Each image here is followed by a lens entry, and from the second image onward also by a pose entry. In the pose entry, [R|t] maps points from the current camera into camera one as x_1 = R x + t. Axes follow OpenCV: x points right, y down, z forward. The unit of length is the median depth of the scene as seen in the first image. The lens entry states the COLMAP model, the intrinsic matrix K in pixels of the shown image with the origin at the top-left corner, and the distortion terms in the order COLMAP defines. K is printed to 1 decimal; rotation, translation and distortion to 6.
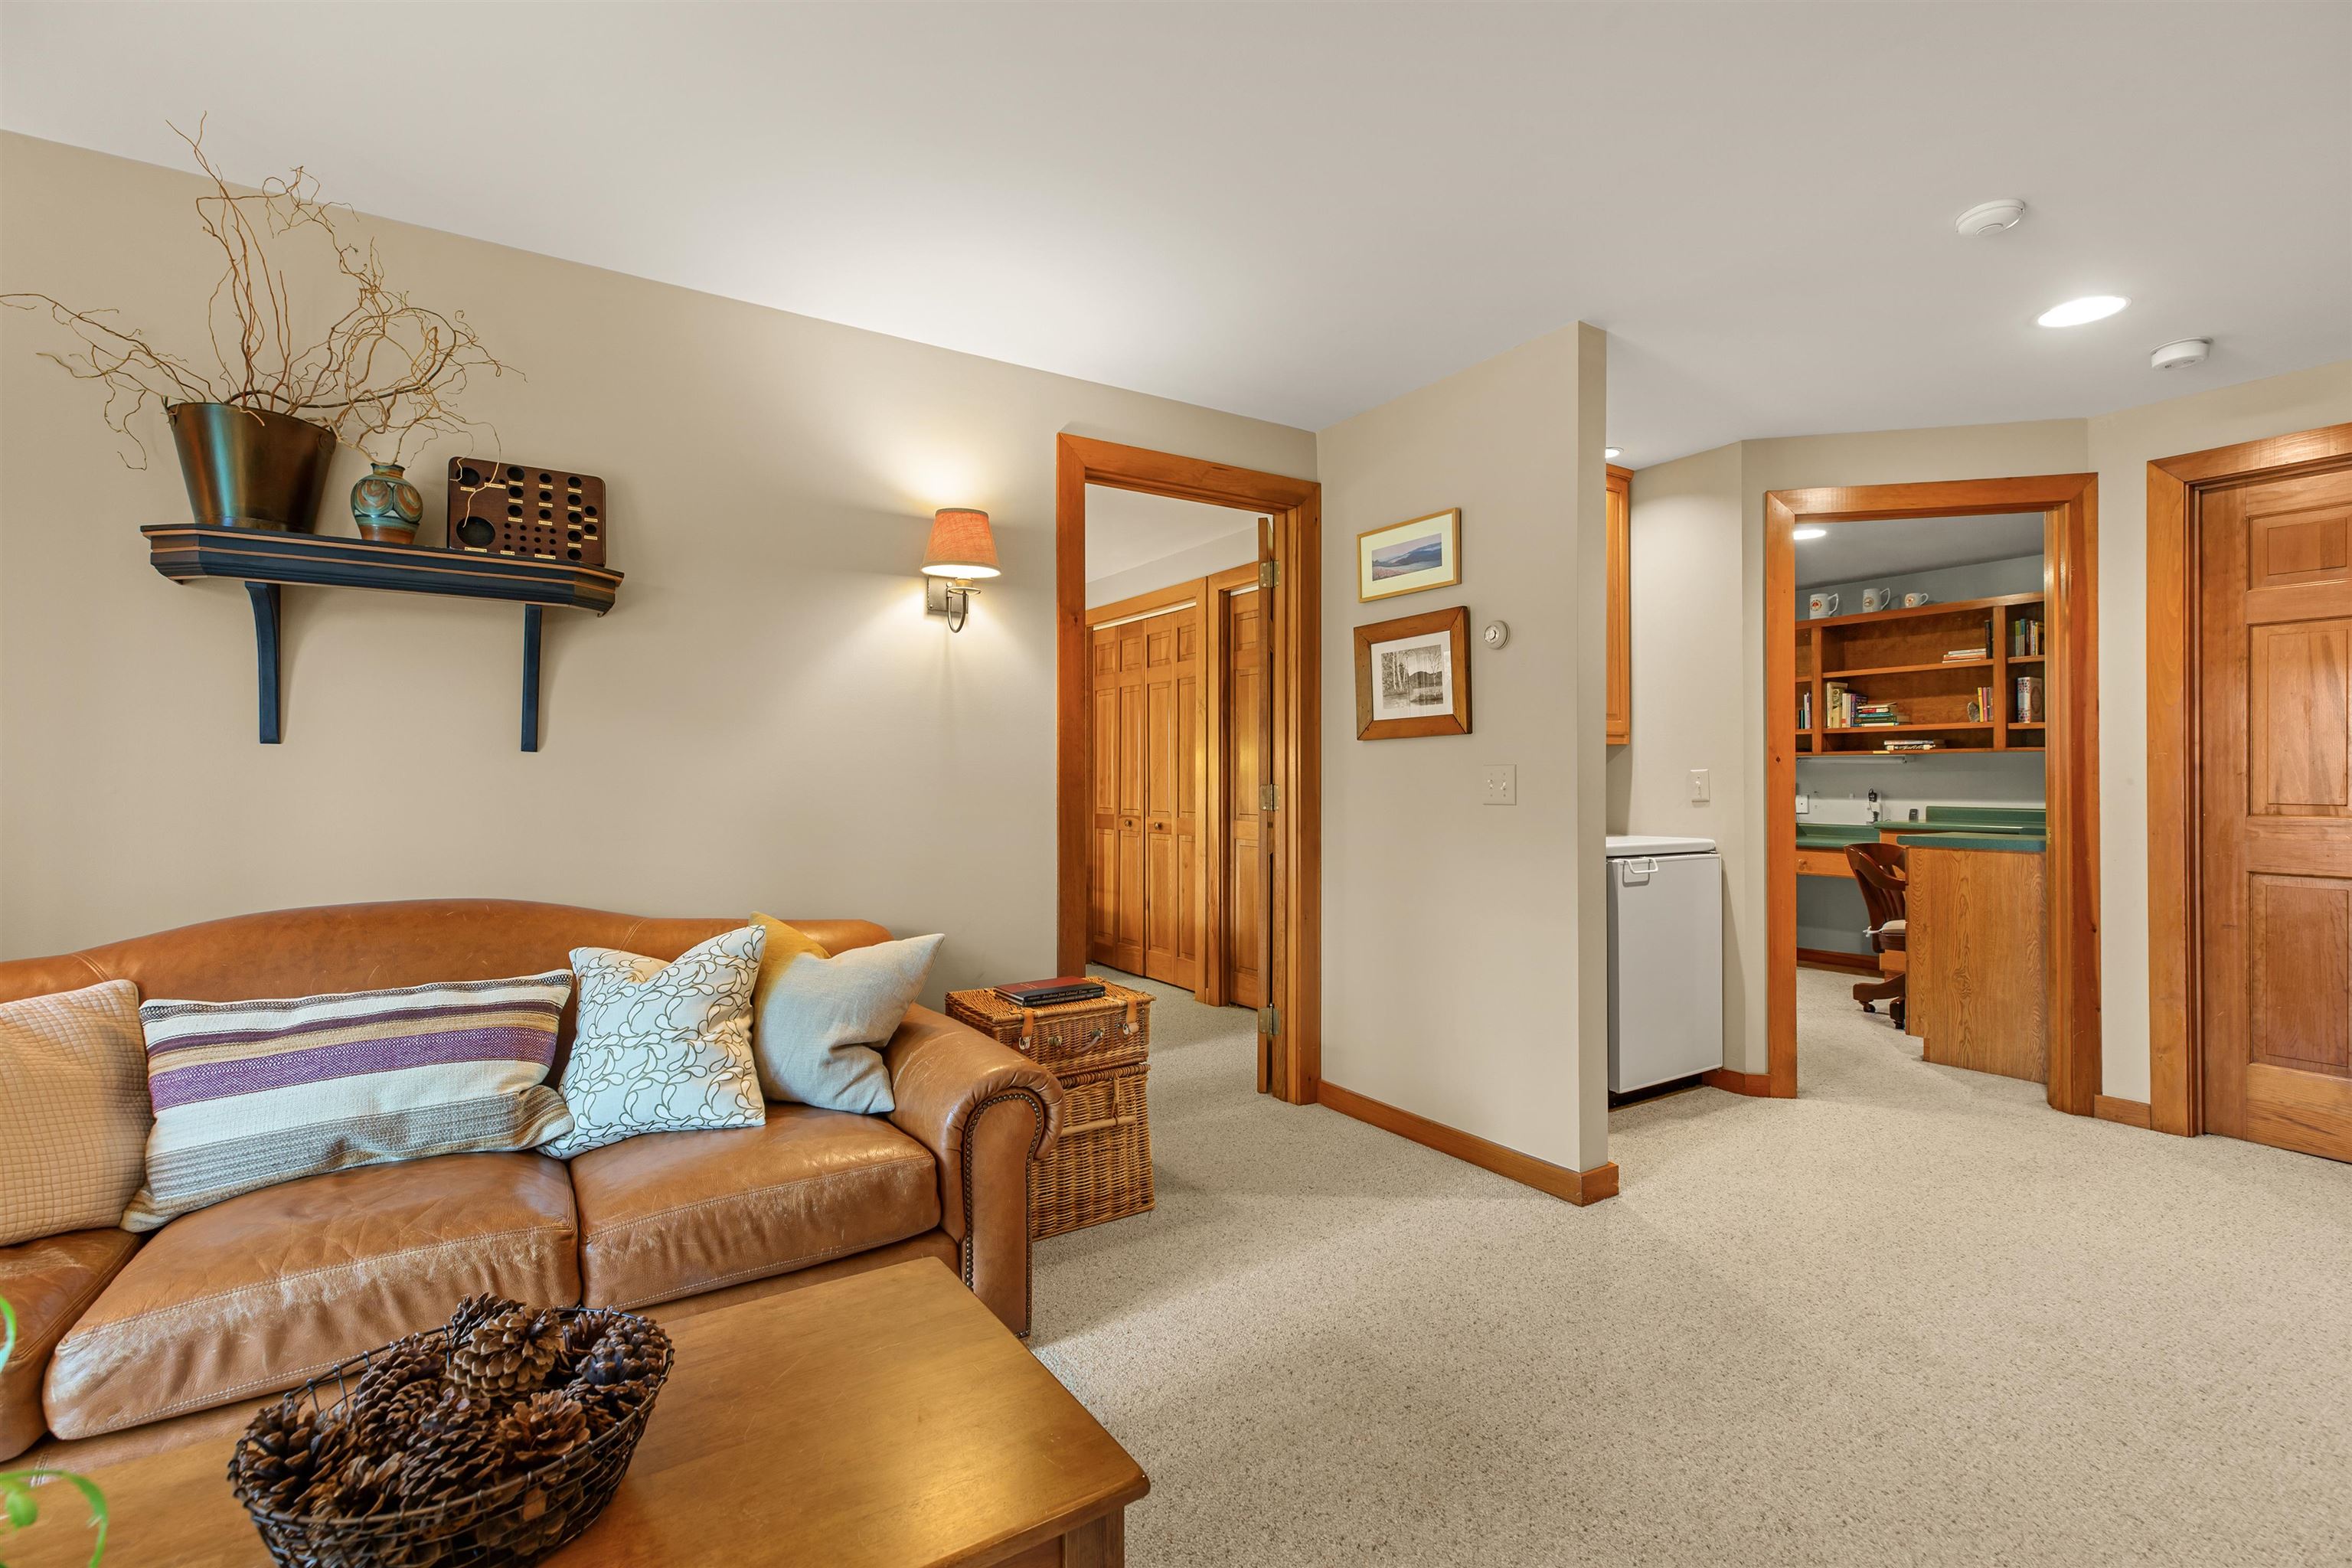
lens RADIAL K [[1053.2, 0, 1163.1], [0, 1053.2, 774.6], [0, 0, 1]] dist [0.003416, 0.000341]
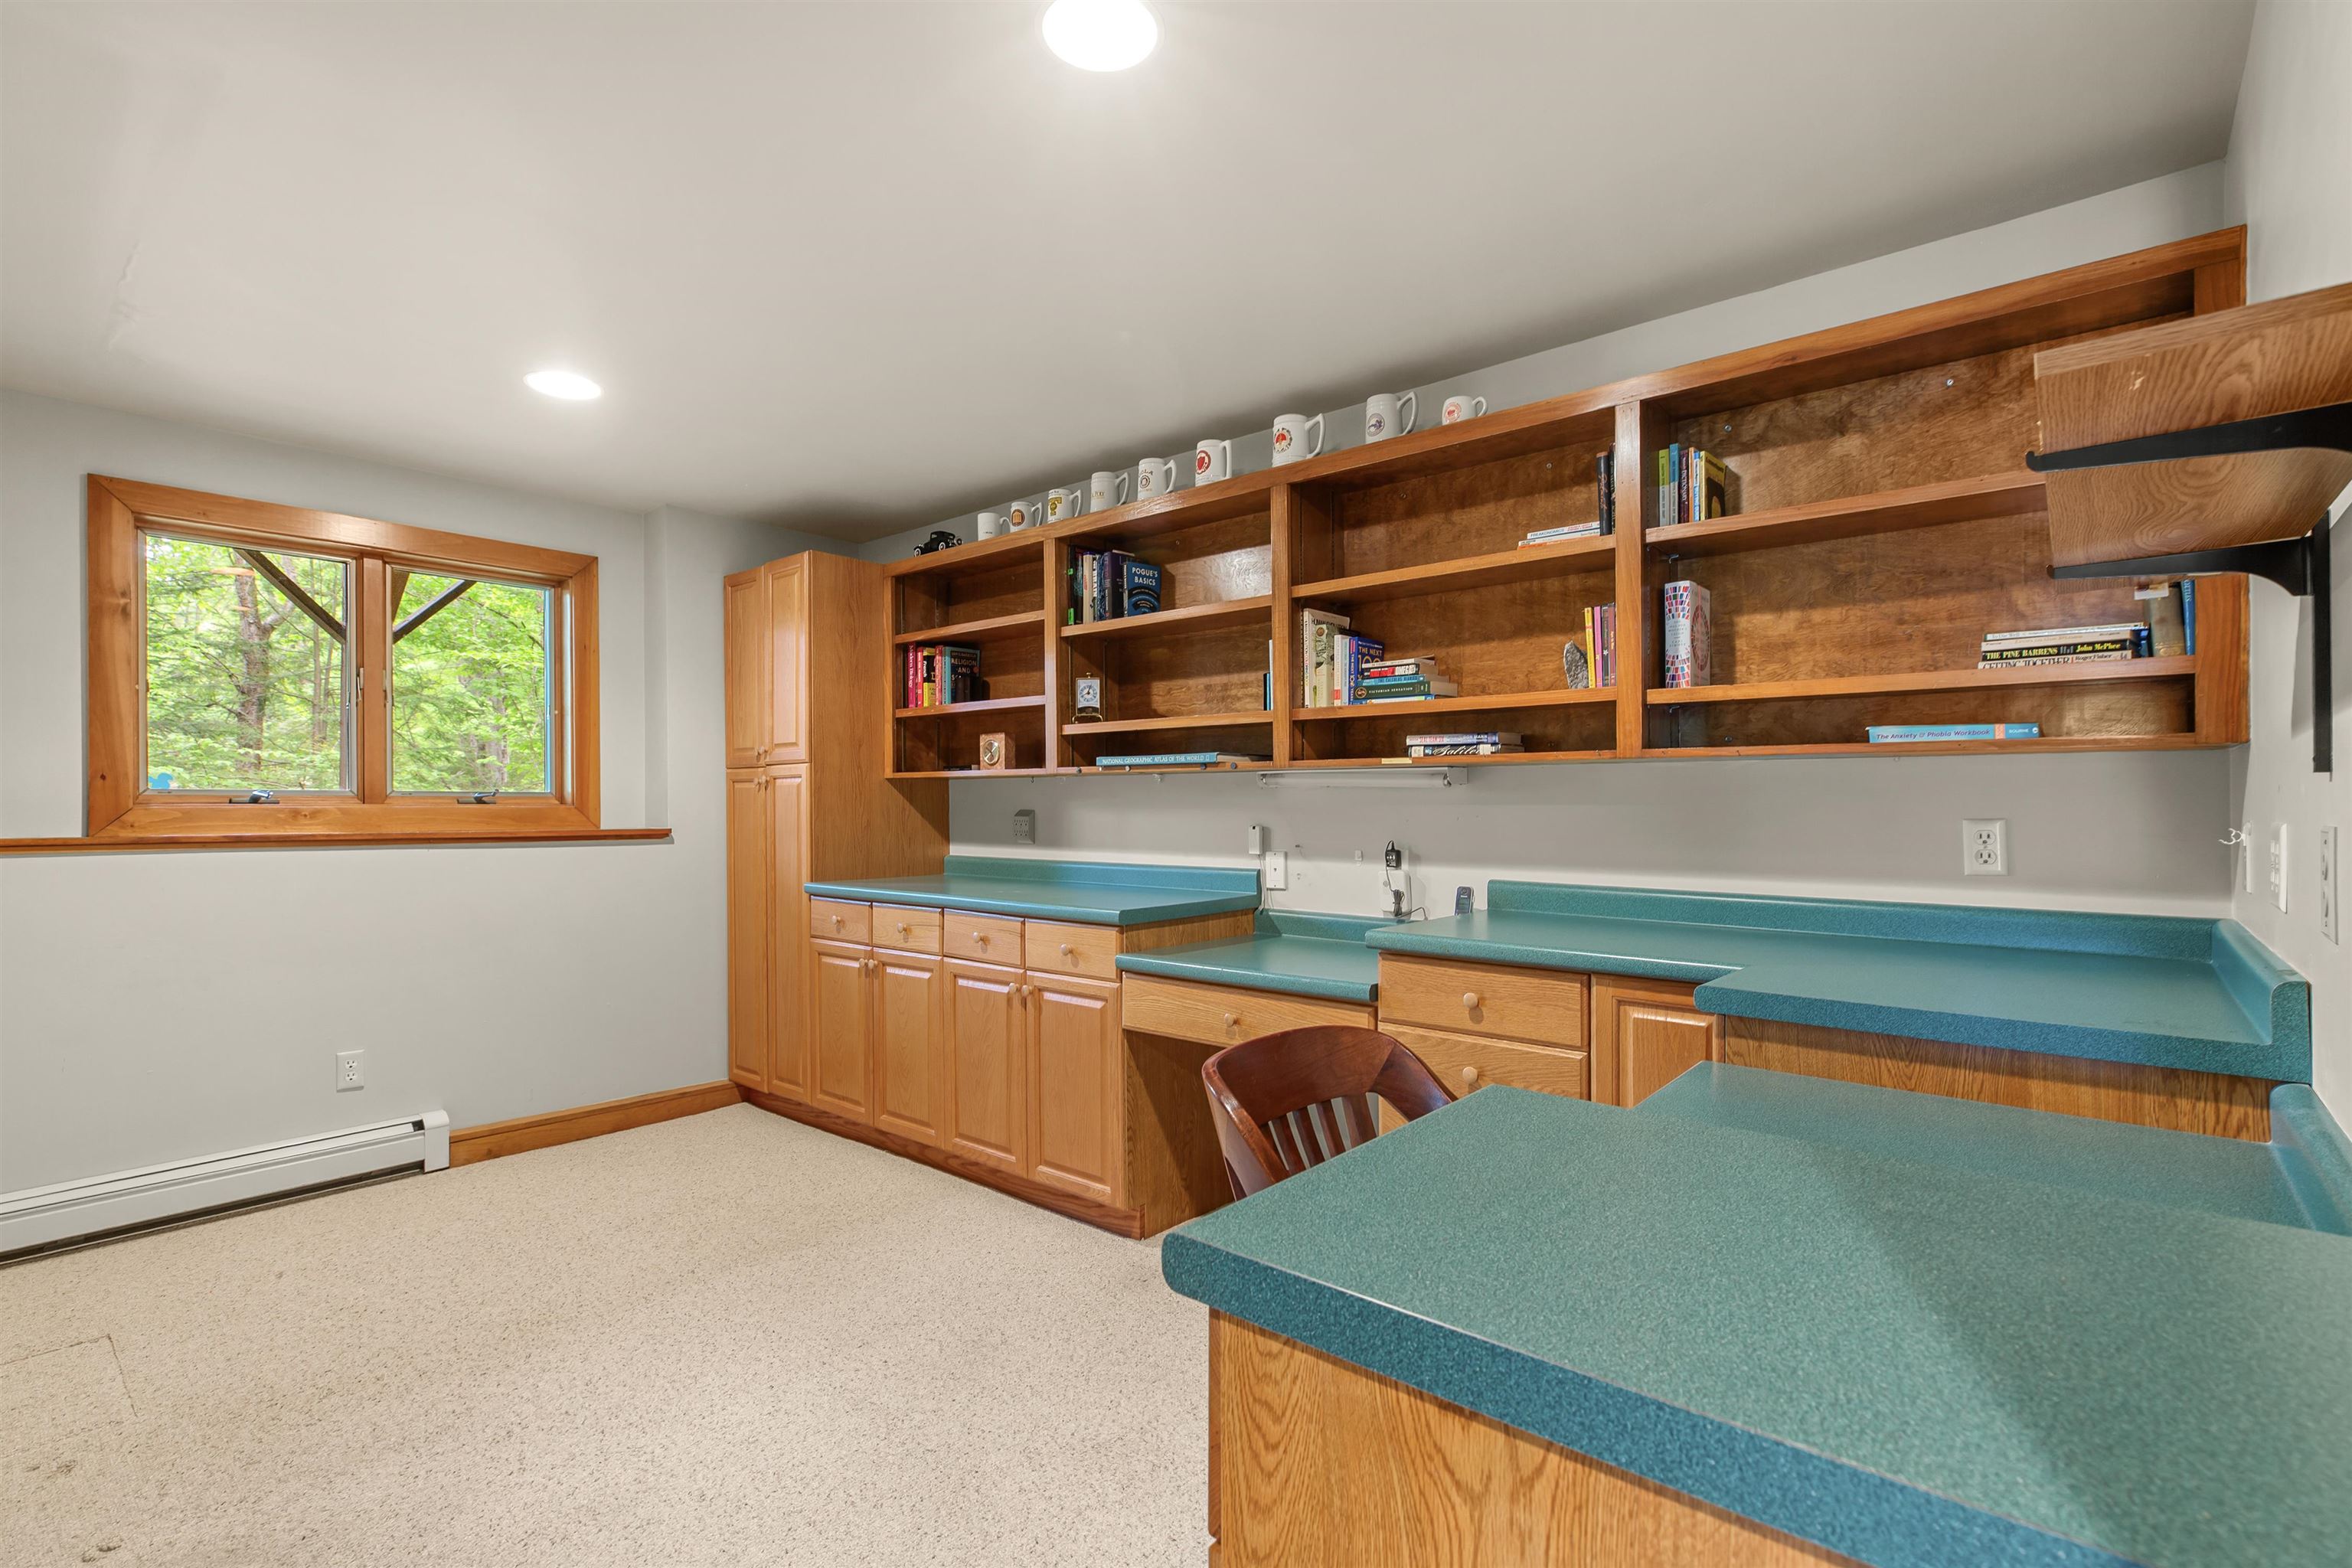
lens RADIAL K [[1053.2, 0, 1184.0], [0, 1053.2, 798.9], [0, 0, 1]] dist [0.003416, 0.000341]
pose [[0.954587, 0.000772, 0.297931, 0.461247], [-0.001235, 0.999998, 0.001365, -0.005939], [-0.297930, -0.001671, 0.954586, 0.602894]]
